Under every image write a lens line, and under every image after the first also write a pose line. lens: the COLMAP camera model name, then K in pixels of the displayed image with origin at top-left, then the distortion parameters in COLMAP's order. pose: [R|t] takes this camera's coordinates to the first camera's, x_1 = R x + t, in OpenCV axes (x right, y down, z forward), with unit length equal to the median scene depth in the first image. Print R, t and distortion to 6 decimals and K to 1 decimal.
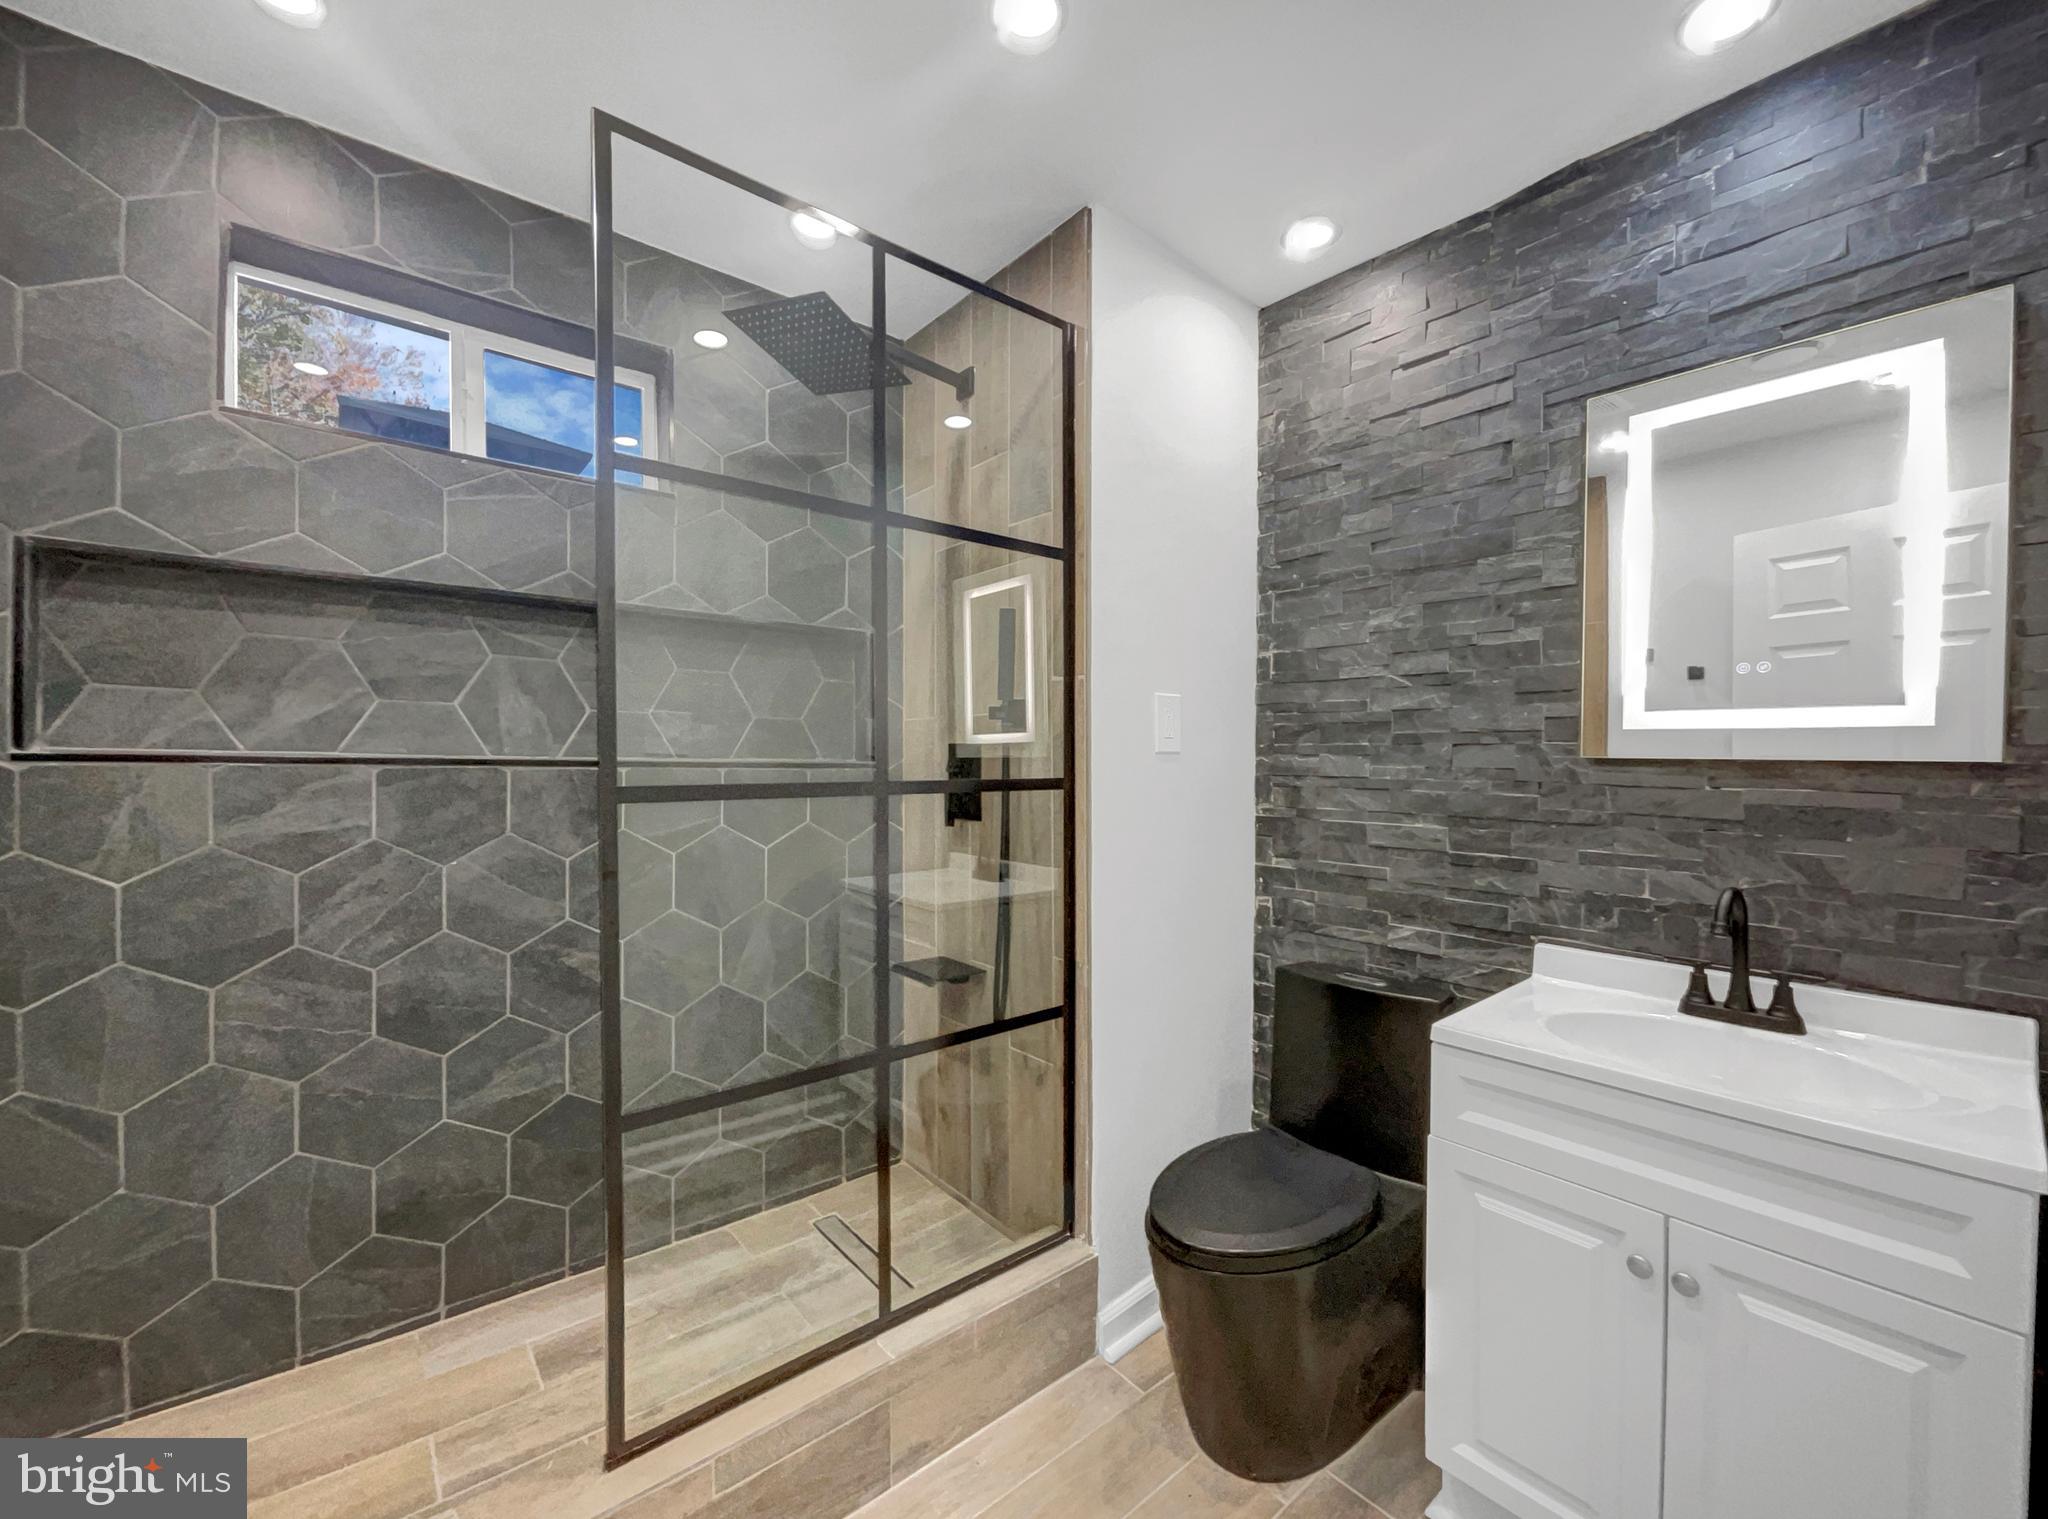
lens RADIAL K [[842.2, 0, 1025.1], [0, 842.2, 758.8], [0, 0, 1]] dist [0.001414, -0.000414]
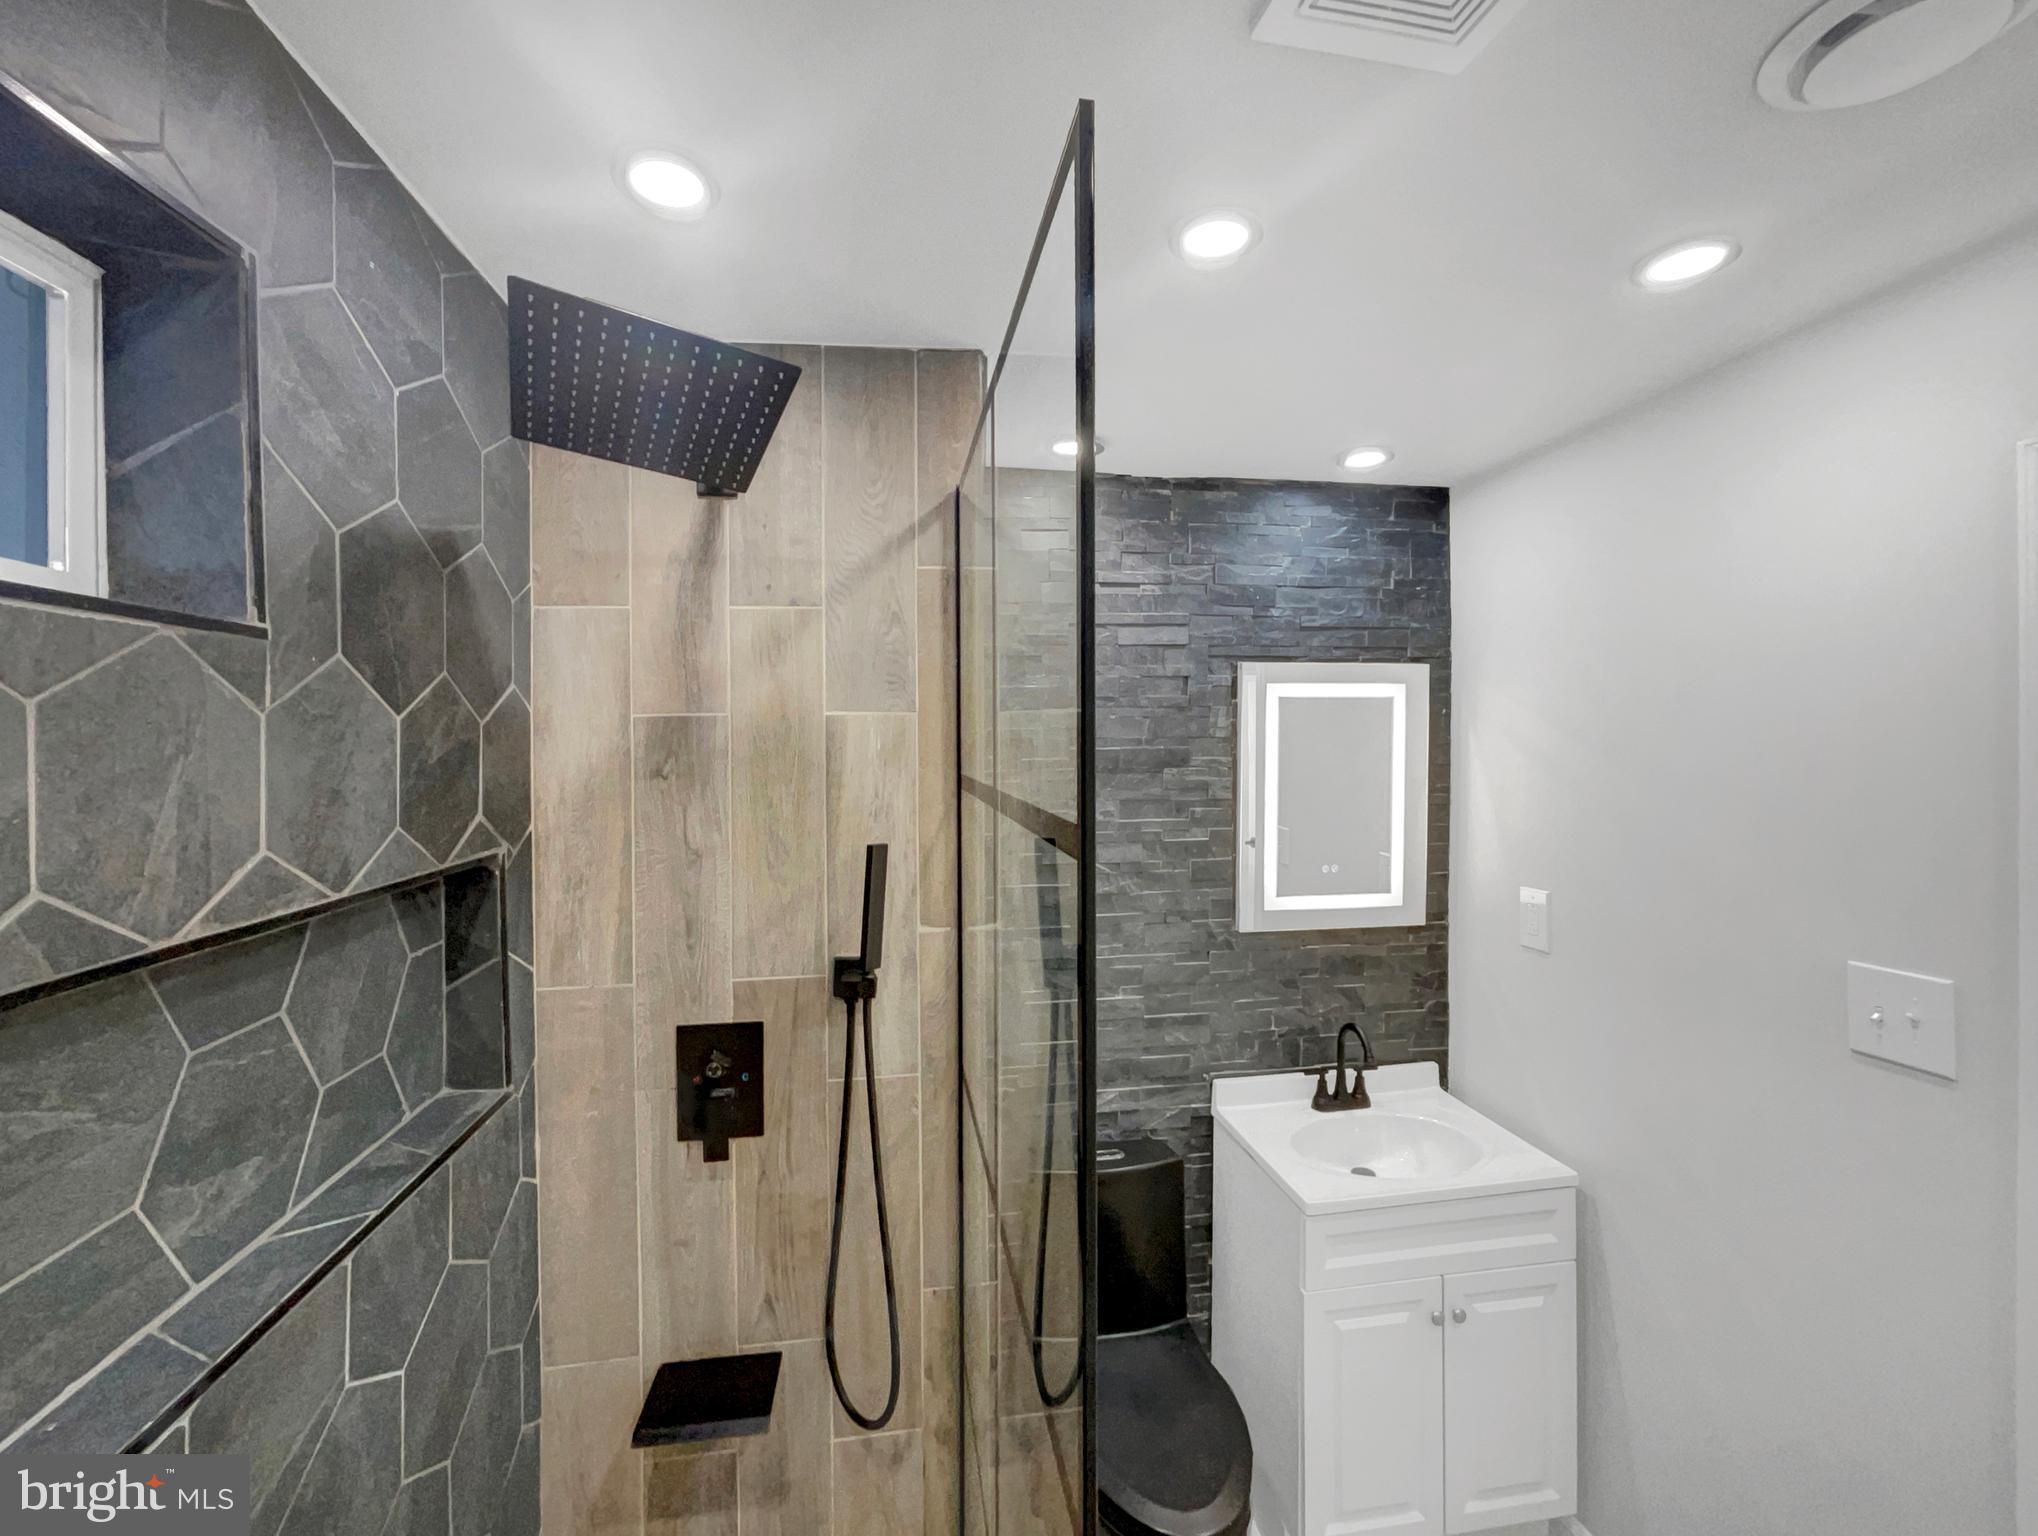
lens RADIAL K [[838.1, 0, 1018.6], [0, 838.1, 767.7], [0, 0, 1]] dist [0.001414, -0.000414]
pose [[0.512279, -0.009167, 0.858770, -0.611465], [0.012053, 0.999921, 0.003484, -0.255107], [-0.858734, 0.008566, 0.512349, 0.593928]]
